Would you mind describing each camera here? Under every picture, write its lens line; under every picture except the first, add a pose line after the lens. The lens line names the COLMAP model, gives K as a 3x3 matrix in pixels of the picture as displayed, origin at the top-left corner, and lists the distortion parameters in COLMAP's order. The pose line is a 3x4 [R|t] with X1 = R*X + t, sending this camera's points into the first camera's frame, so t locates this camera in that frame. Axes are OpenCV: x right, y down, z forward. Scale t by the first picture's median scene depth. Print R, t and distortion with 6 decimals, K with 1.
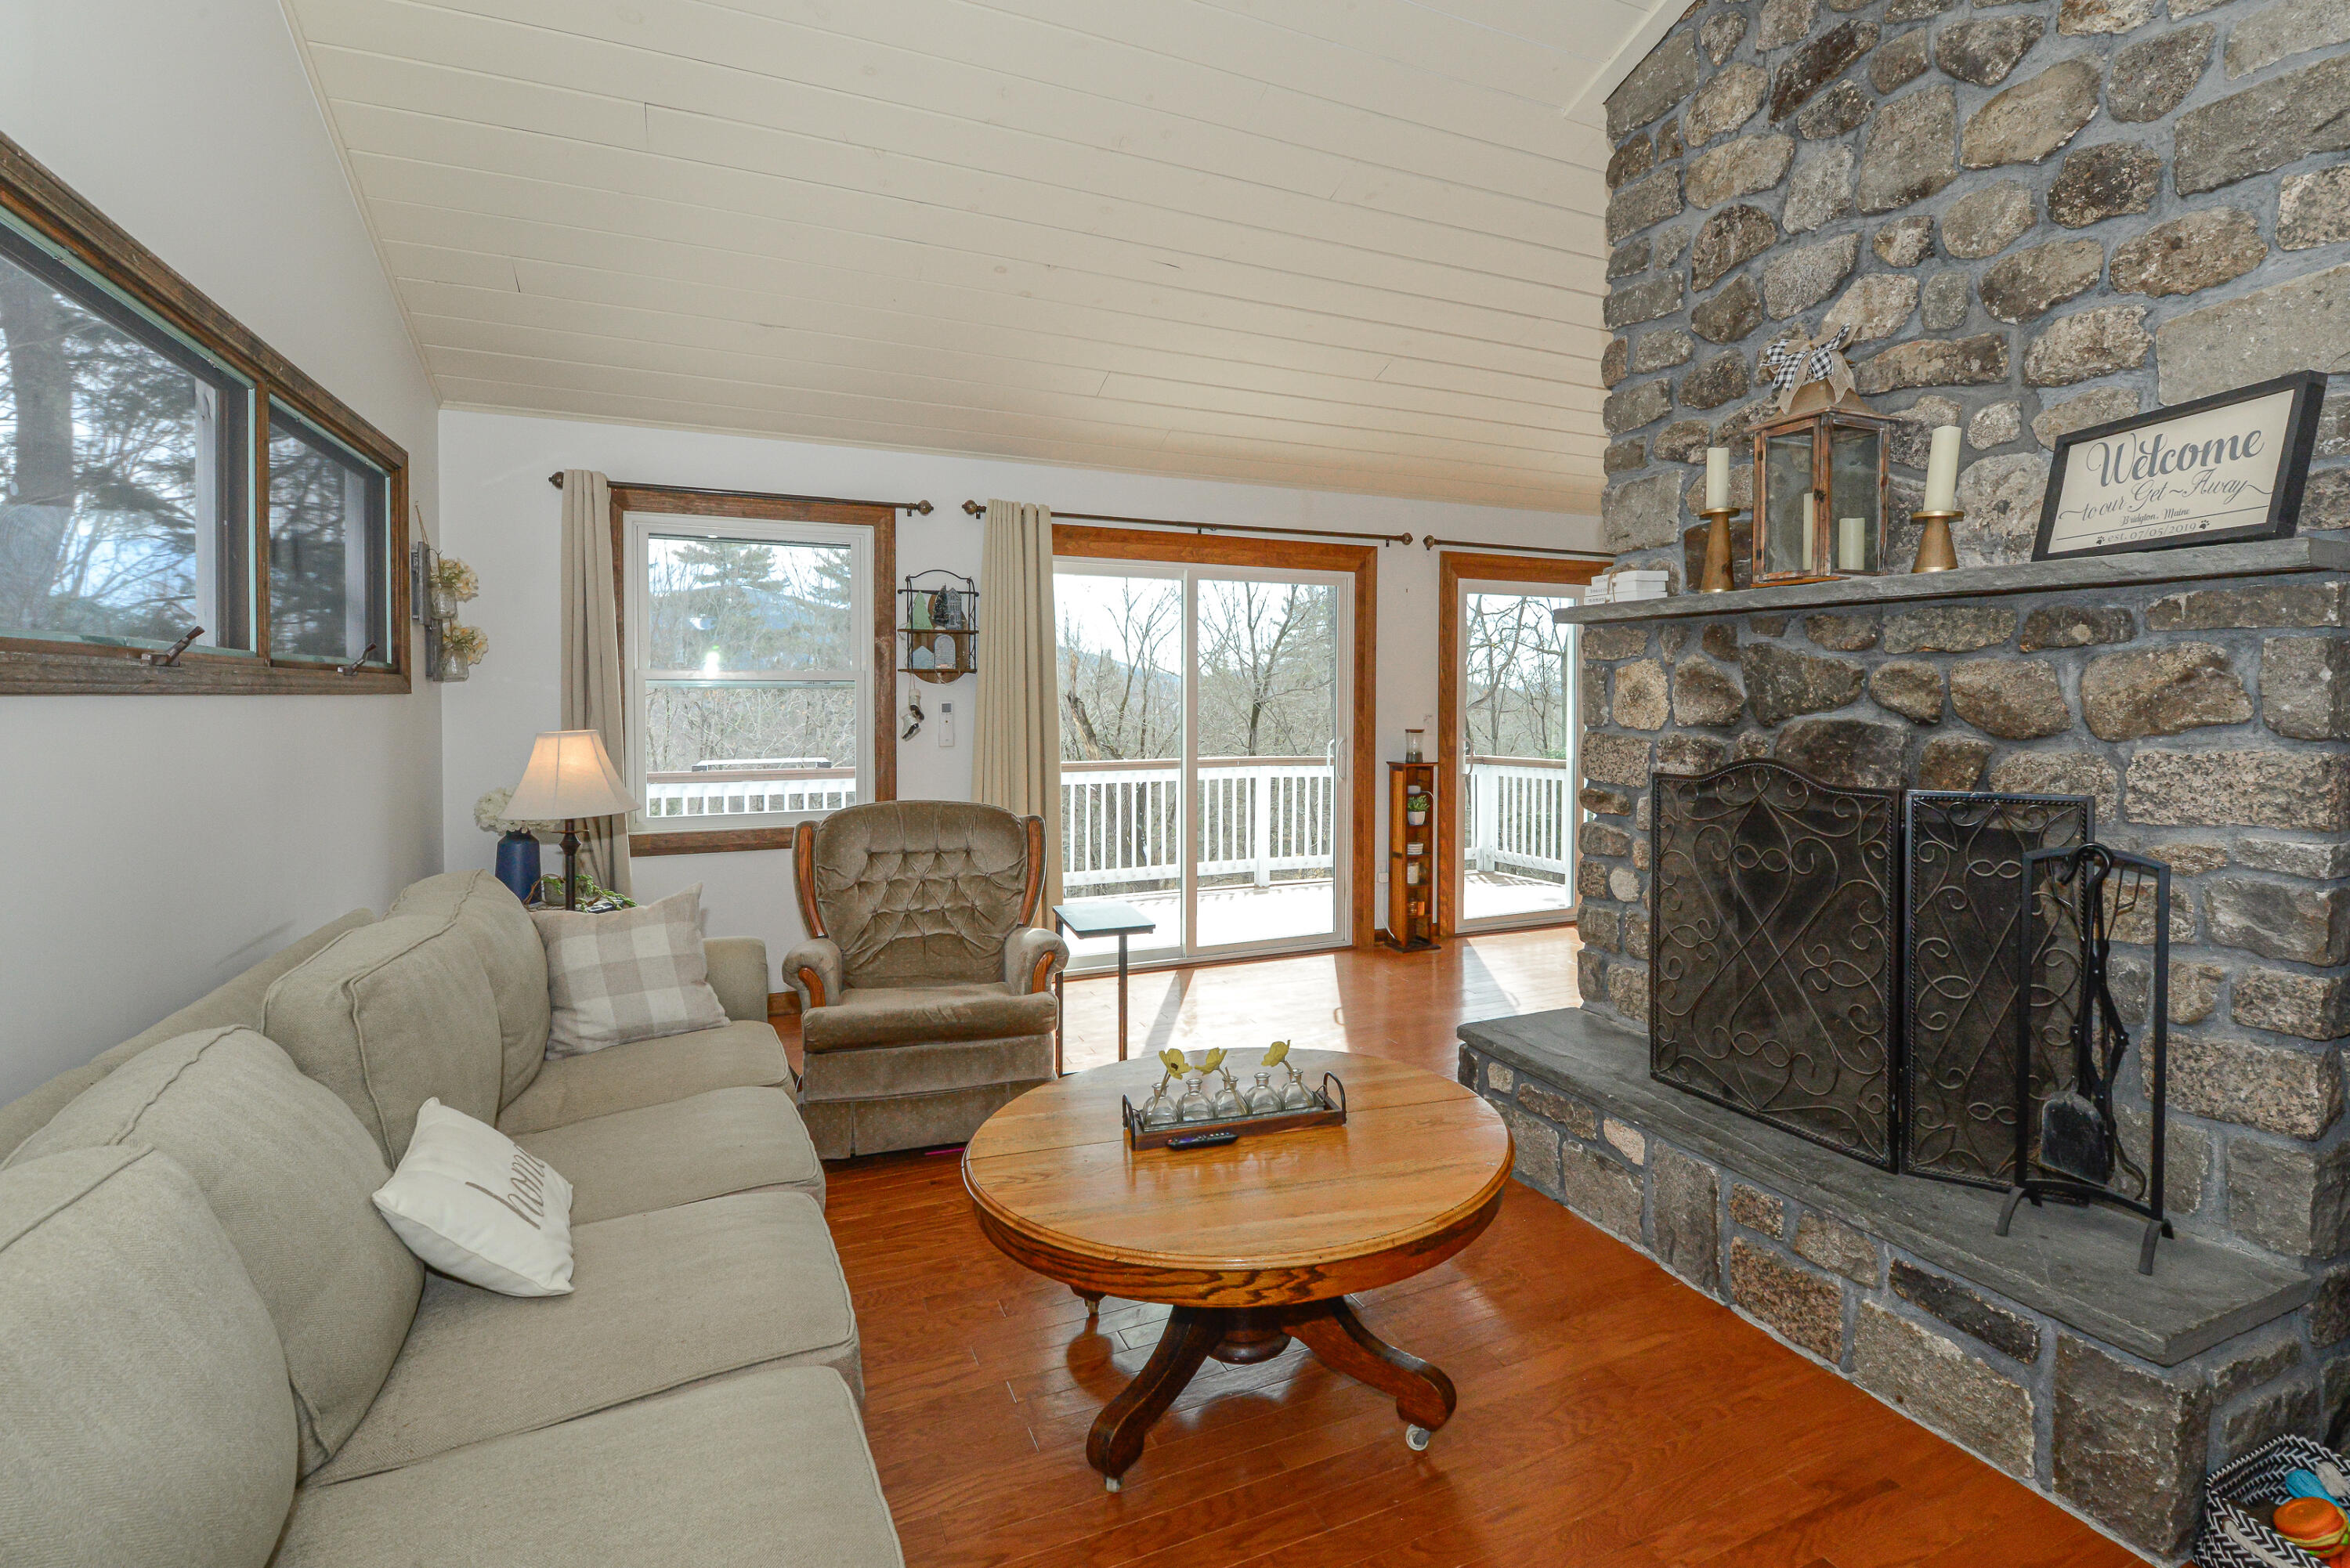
lens RADIAL K [[1158.9, 0, 1204.9], [0, 1158.9, 701.1], [0, 0, 1]] dist [-0.002345, -0.020045]
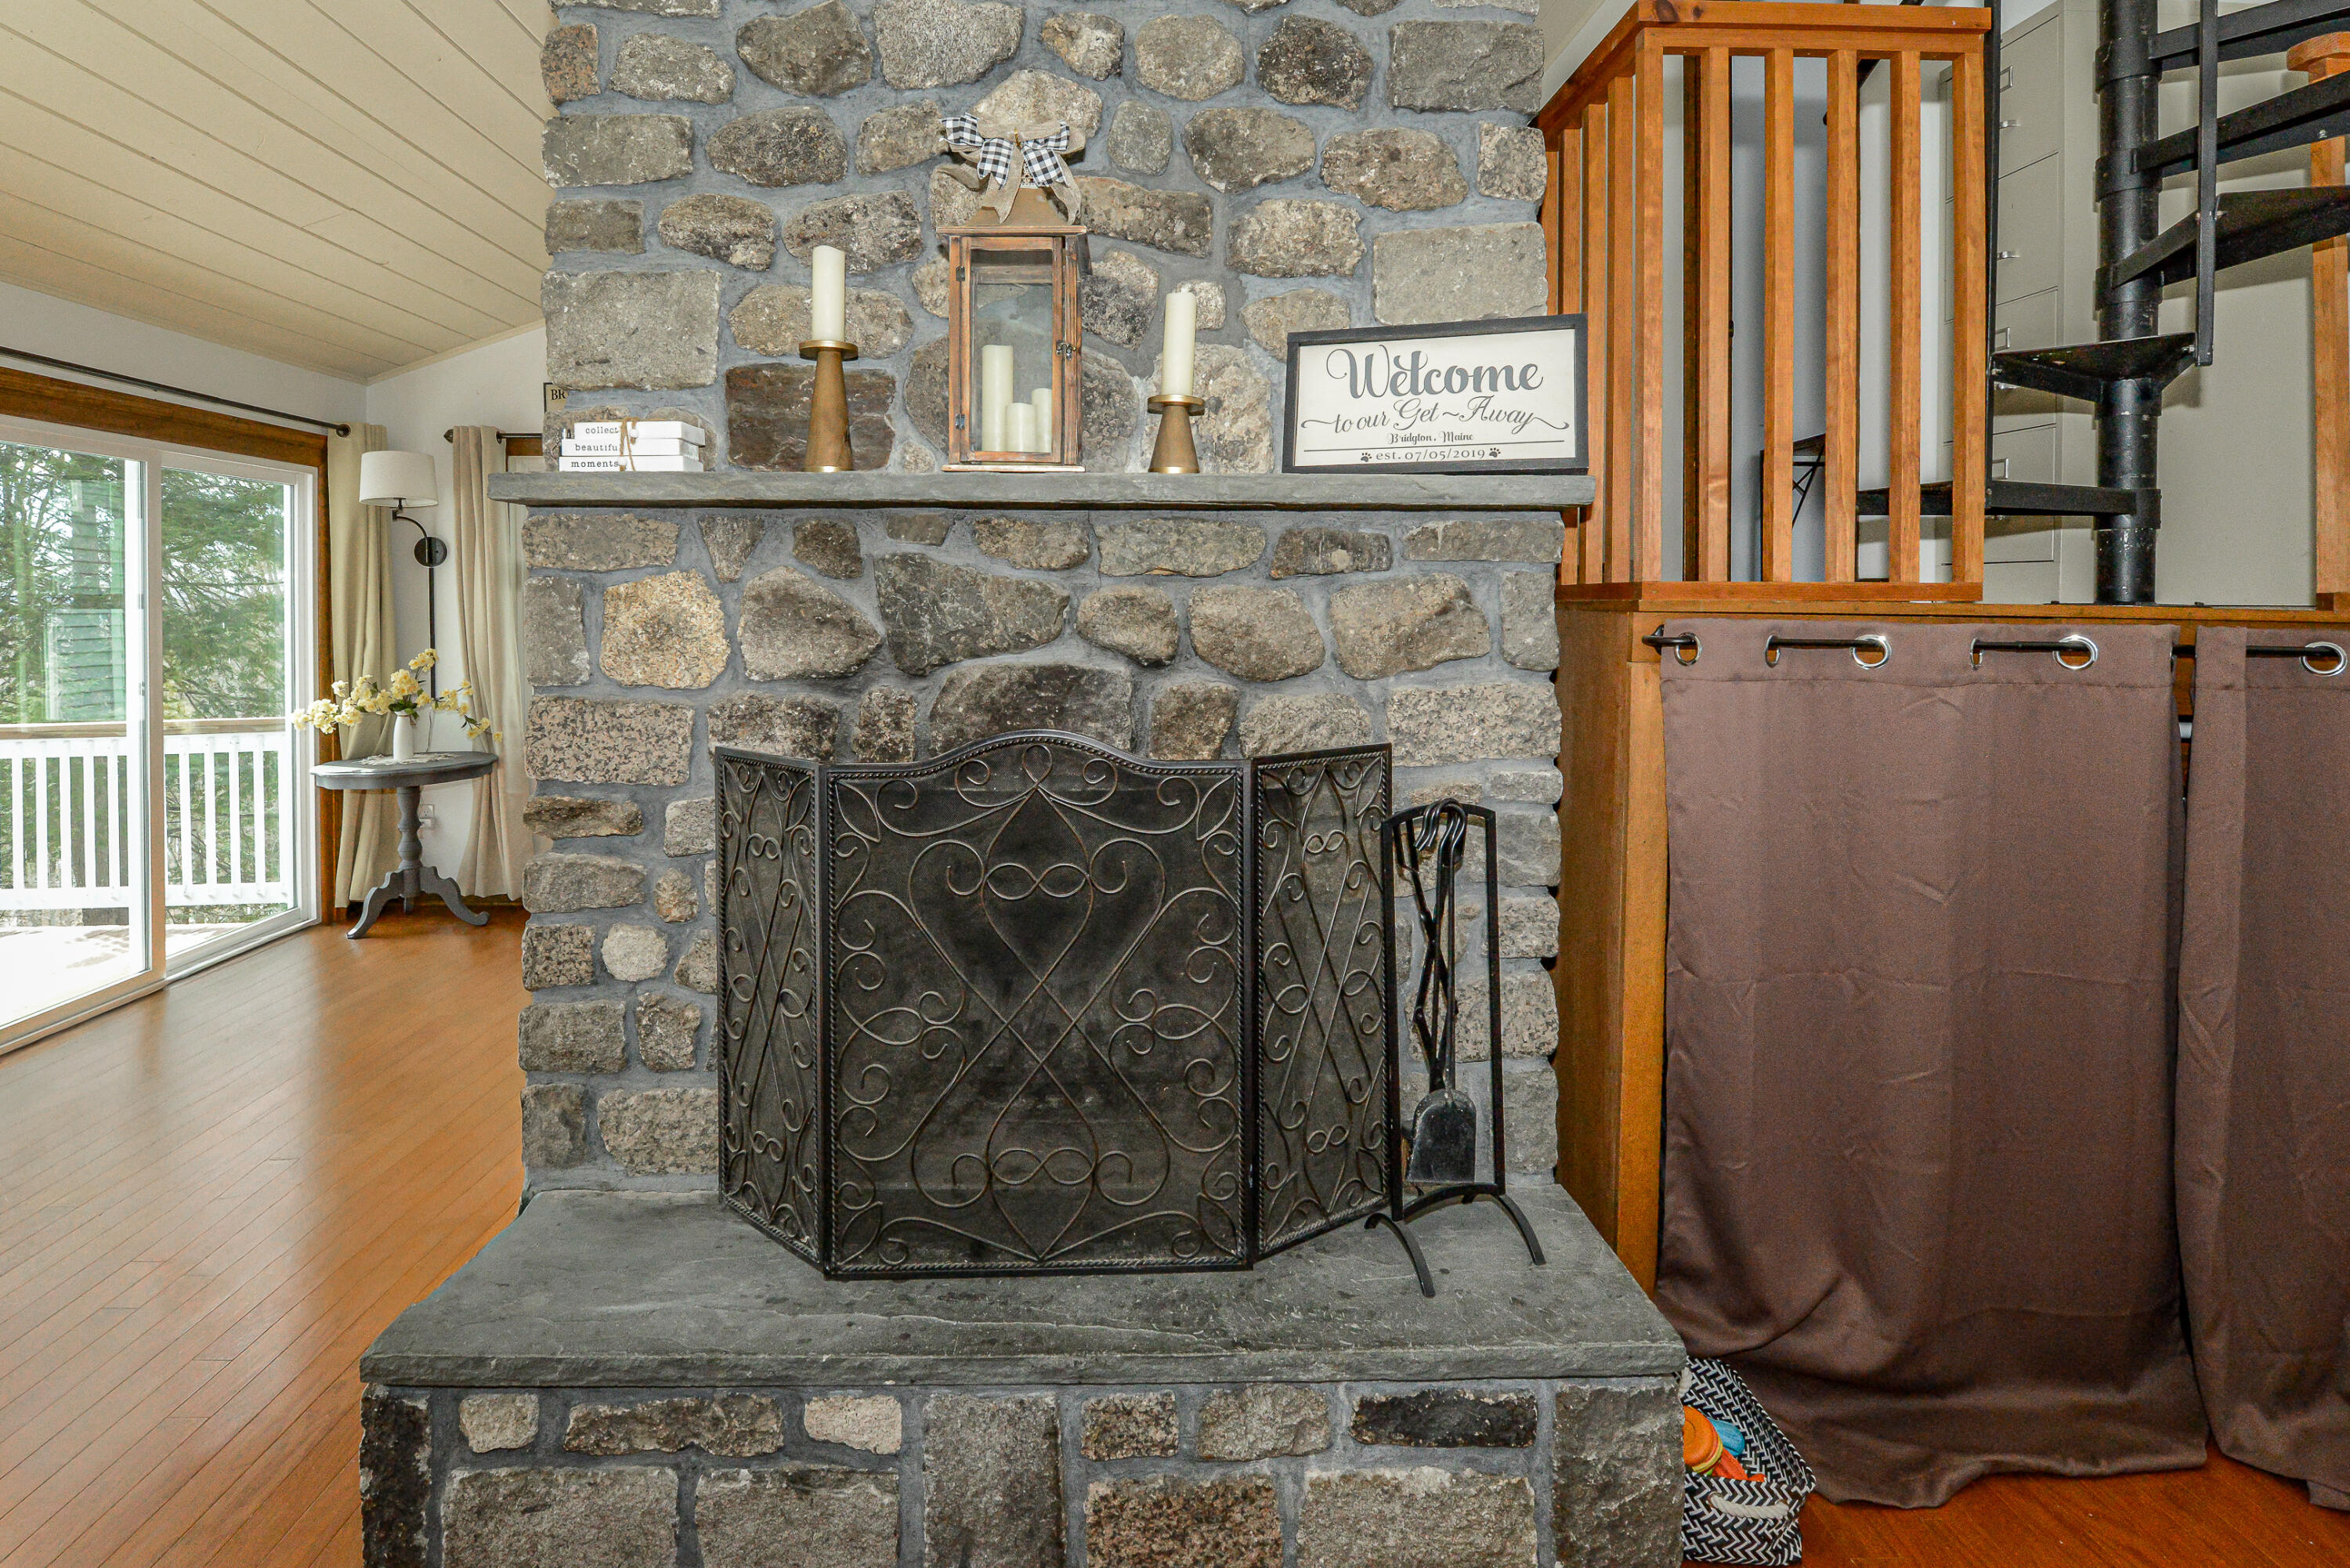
lens RADIAL K [[1176.3, 0, 1209.6], [0, 1176.3, 615.7], [0, 0, 1]] dist [-0.011491, -0.000201]
pose [[0.373574, -0.013124, 0.927508, -0.099585], [0.007059, 0.999911, 0.011305, -0.021930], [-0.927574, 0.002324, 0.373633, 0.625289]]
